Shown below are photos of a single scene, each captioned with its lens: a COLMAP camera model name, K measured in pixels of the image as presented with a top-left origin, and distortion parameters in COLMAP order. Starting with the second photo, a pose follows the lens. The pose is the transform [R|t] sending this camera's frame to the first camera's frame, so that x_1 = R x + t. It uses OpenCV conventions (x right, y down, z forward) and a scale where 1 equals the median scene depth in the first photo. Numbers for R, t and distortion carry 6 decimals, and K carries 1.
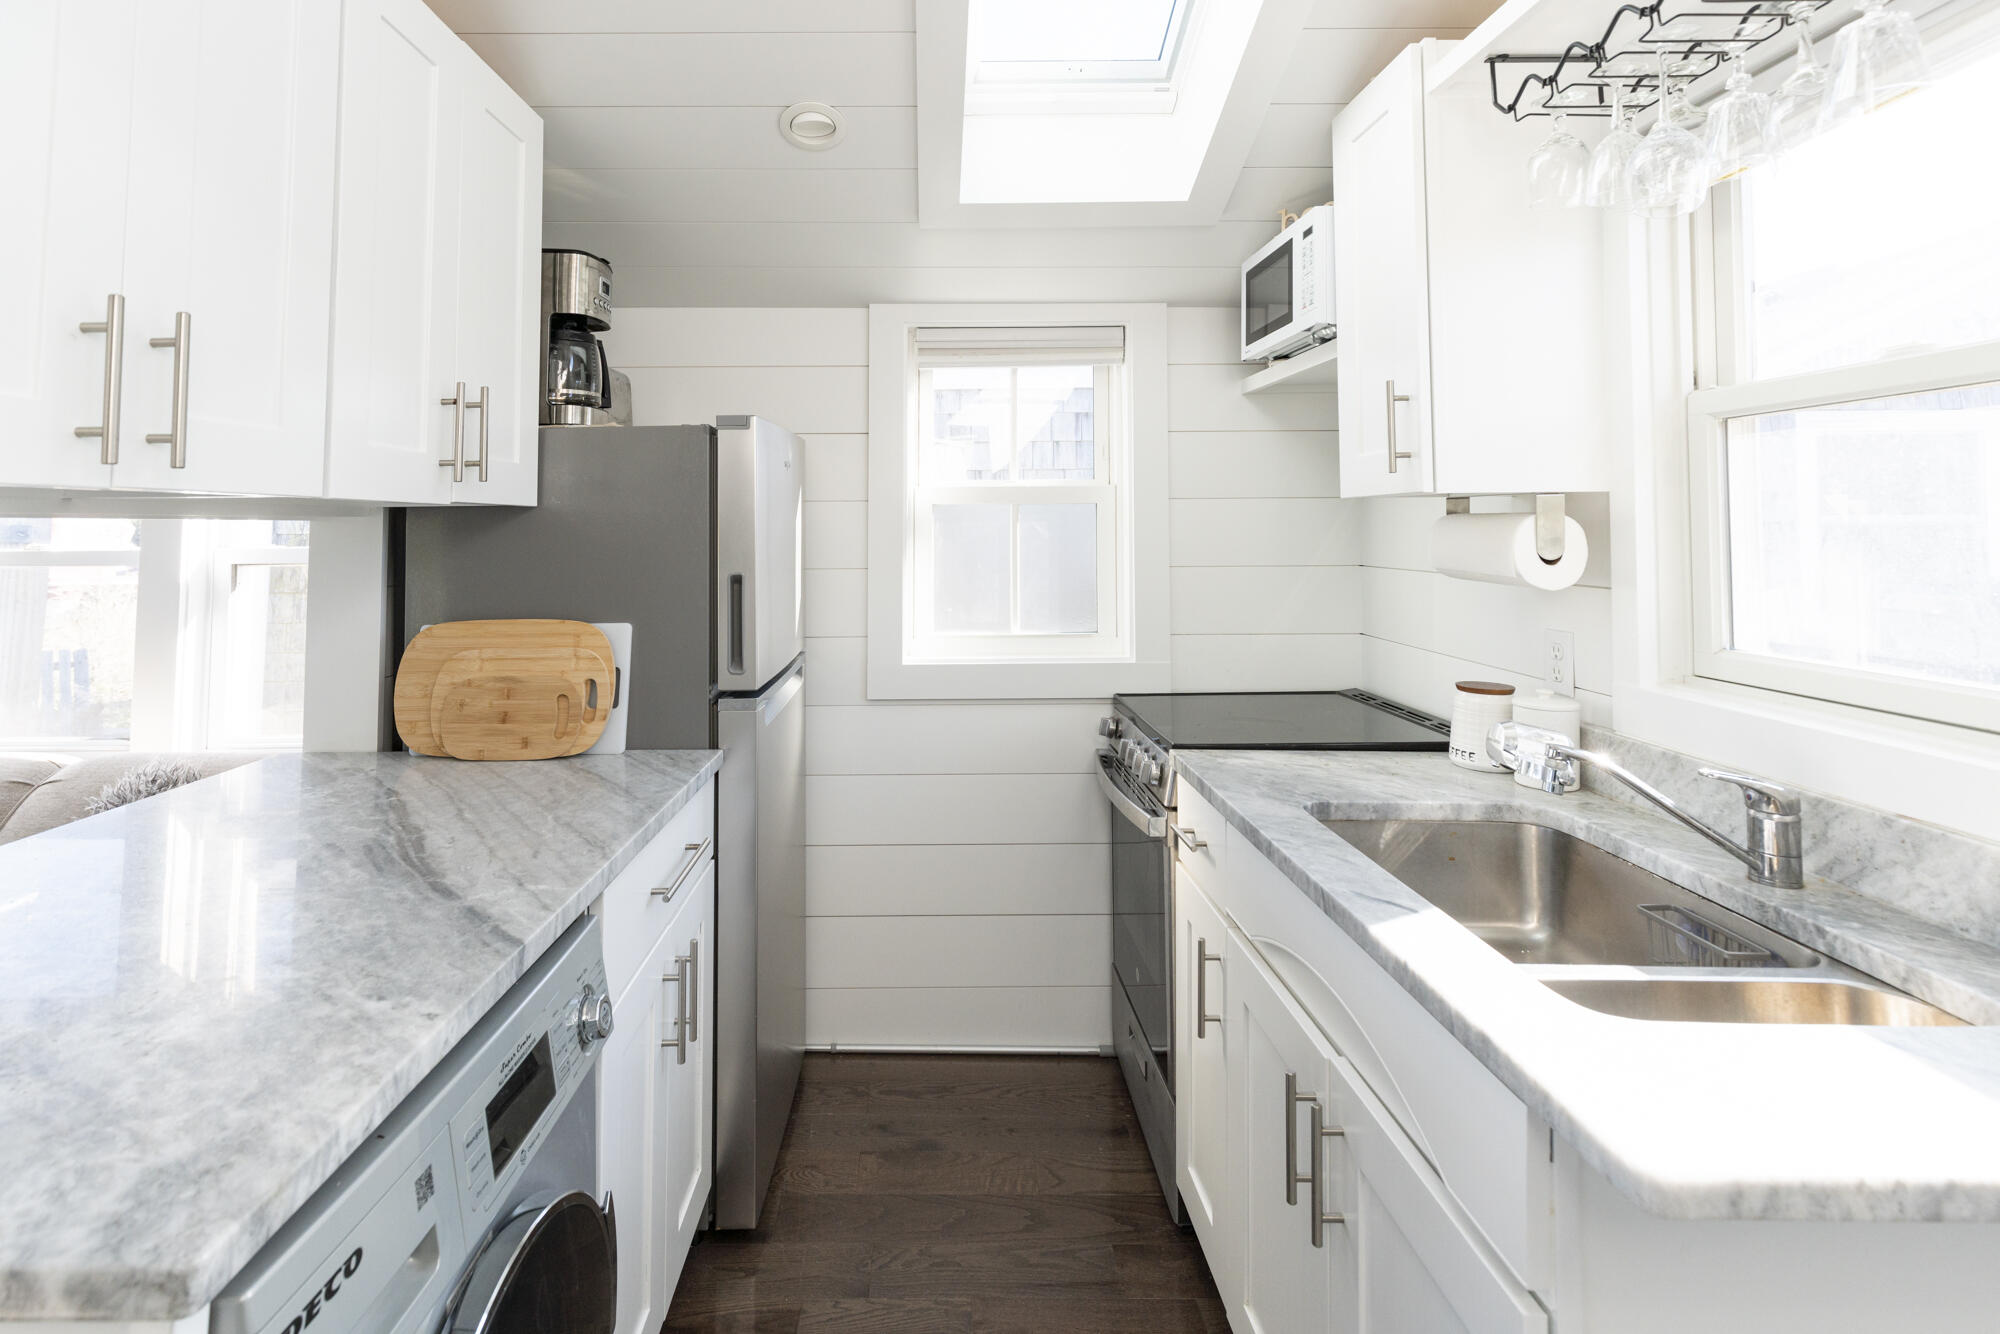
lens RADIAL K [[954.8, 0, 933.6], [0, 954.8, 474.2], [0, 0, 1]] dist [0.003412, -0.000856]
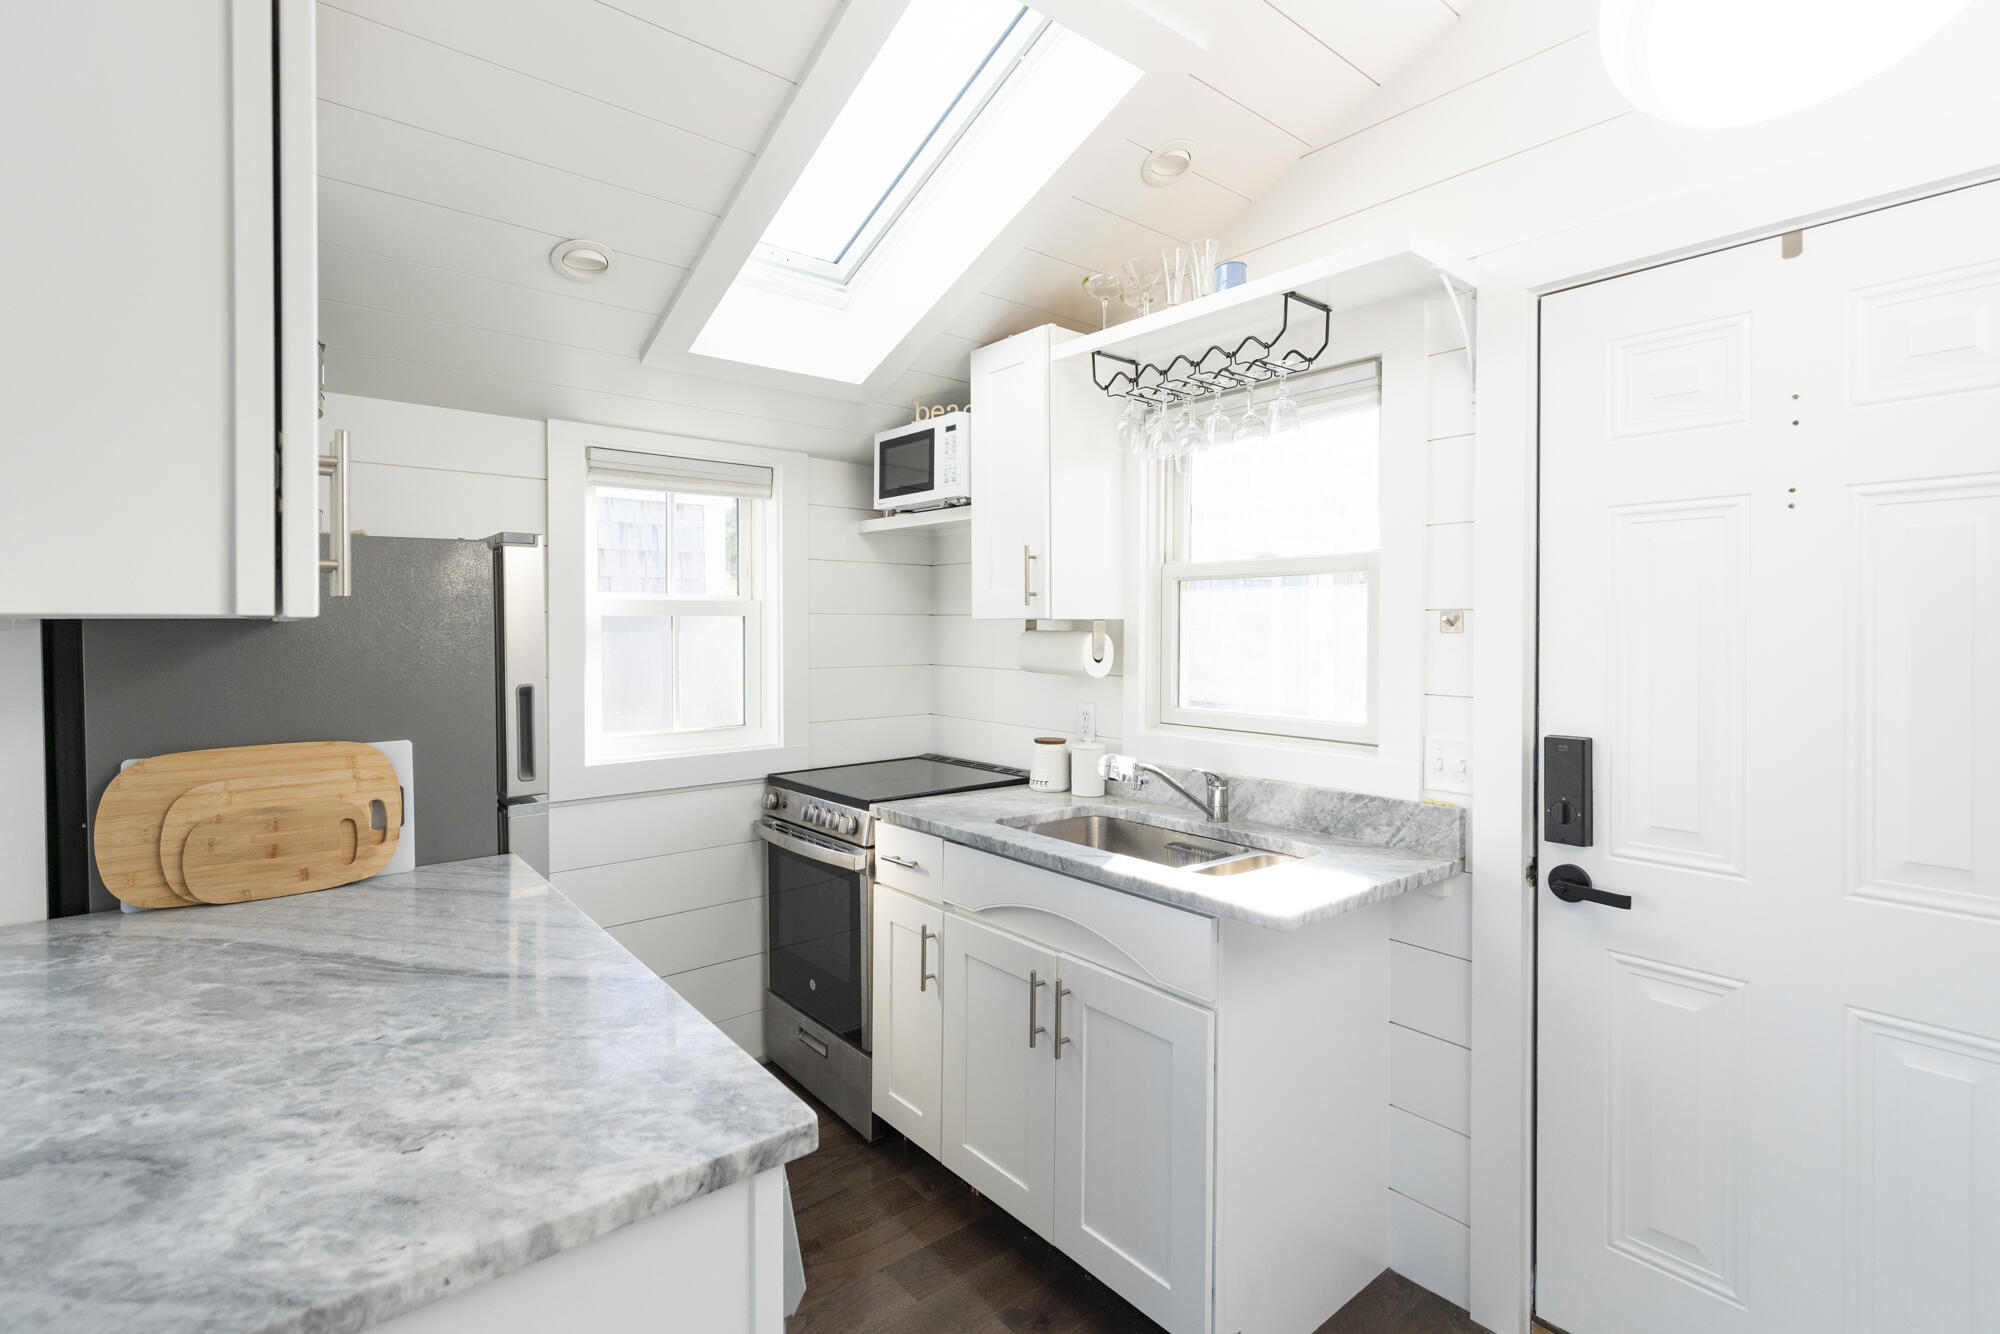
lens RADIAL K [[927.3, 0, 984.3], [0, 927.3, 626.3], [0, 0, 1]] dist [0.002746, -0.002029]
pose [[0.773559, 0.004918, 0.633705, -0.486992], [-0.040333, 0.998325, 0.041486, -0.025329], [-0.632439, -0.057651, 0.772462, -0.107834]]
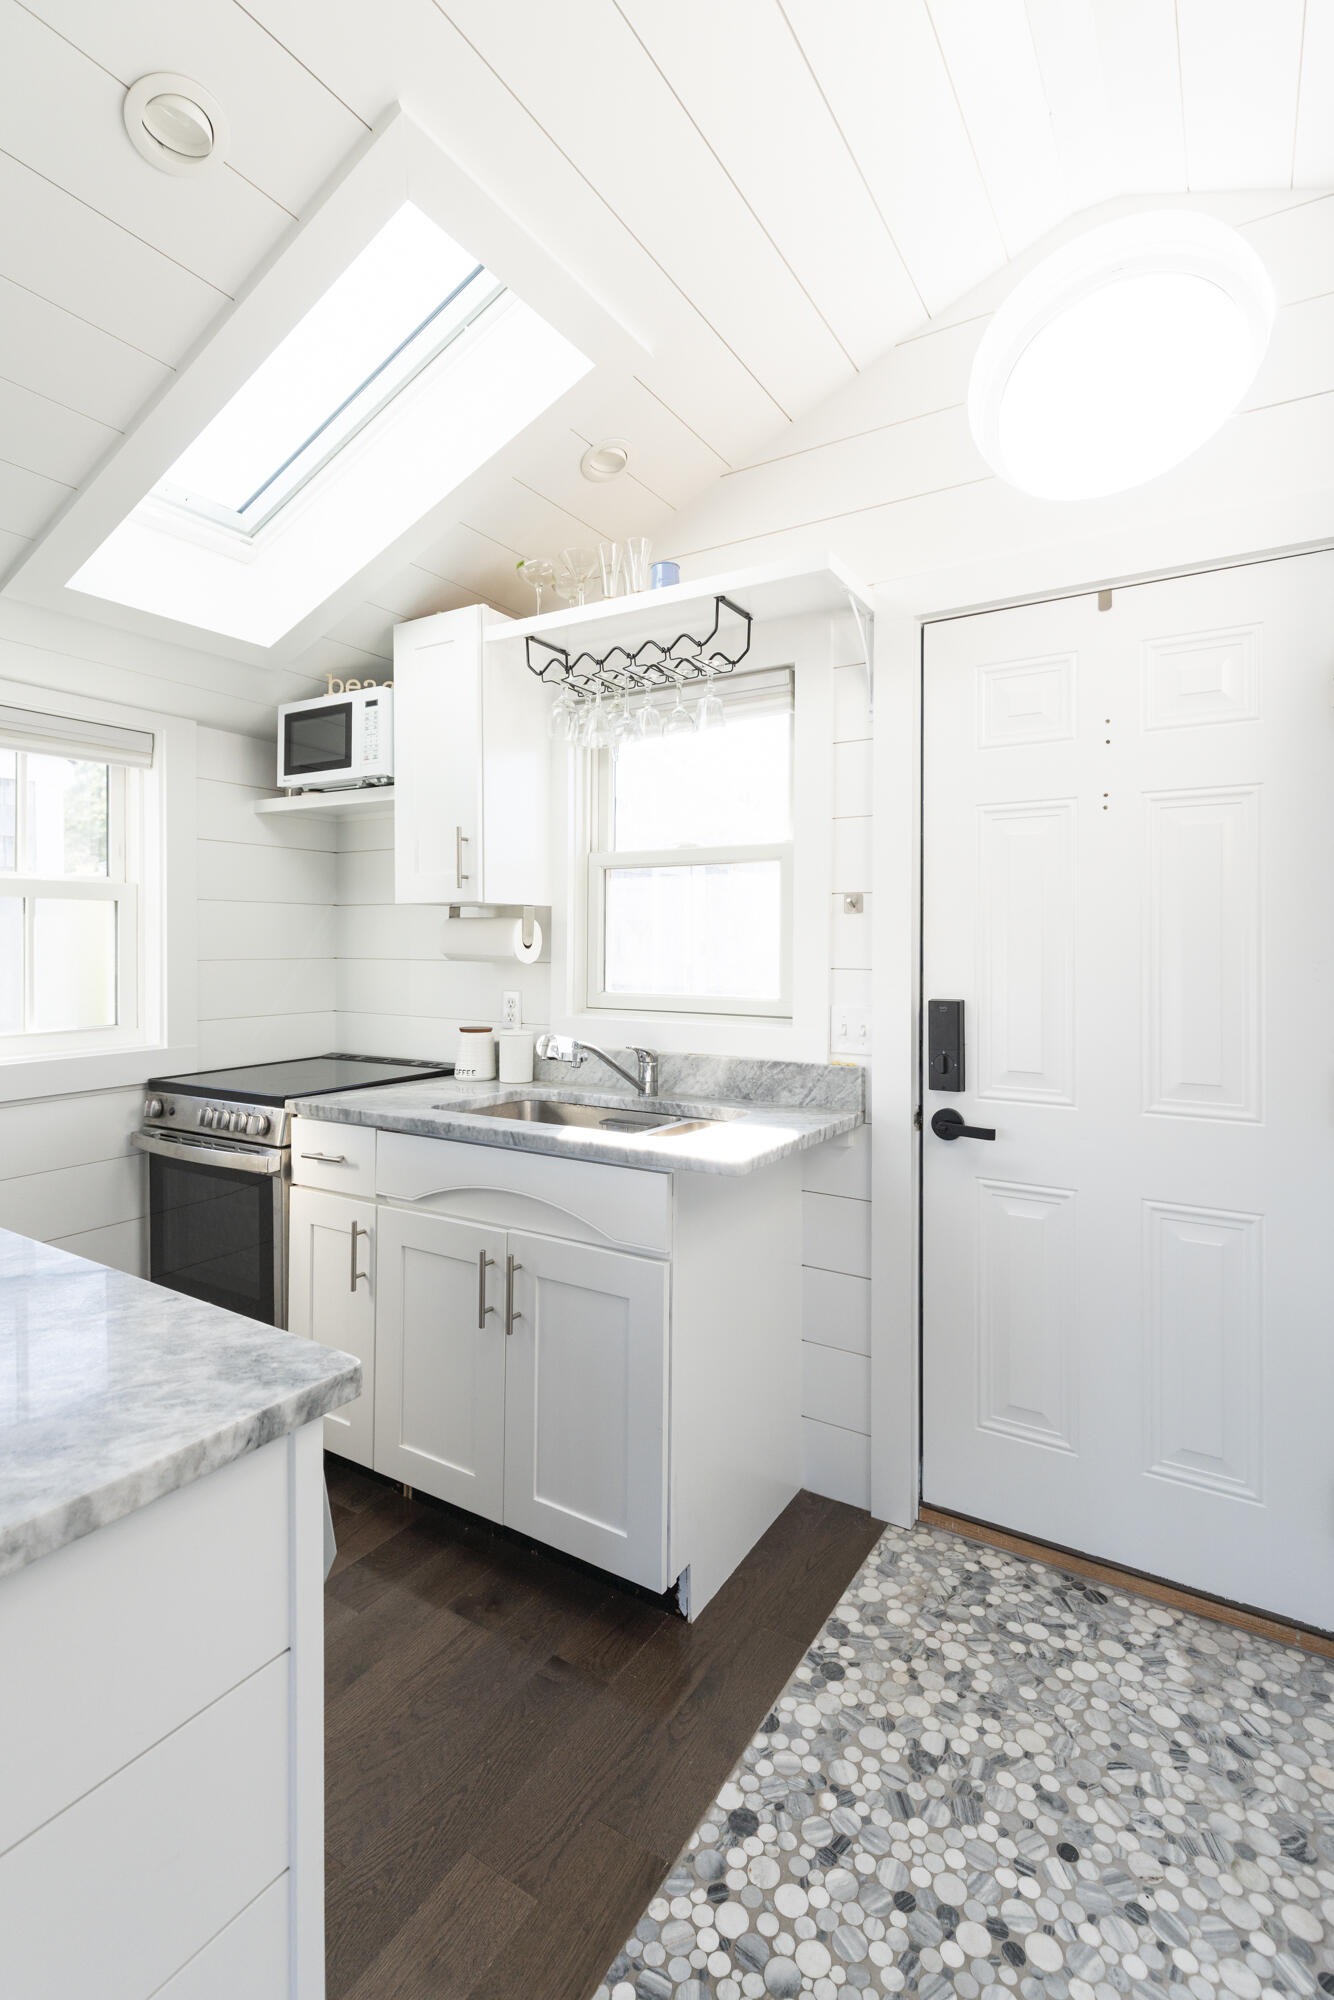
lens RADIAL K [[937.9, 0, 662.6], [0, 937.9, 935.5], [0, 0, 1]] dist [0.002777, -0.000893]
pose [[0.526929, 0.011494, 0.849831, -0.568583], [-0.052347, 0.998449, 0.018953, 0.026382], [-0.848295, -0.054473, 0.526714, -0.054799]]
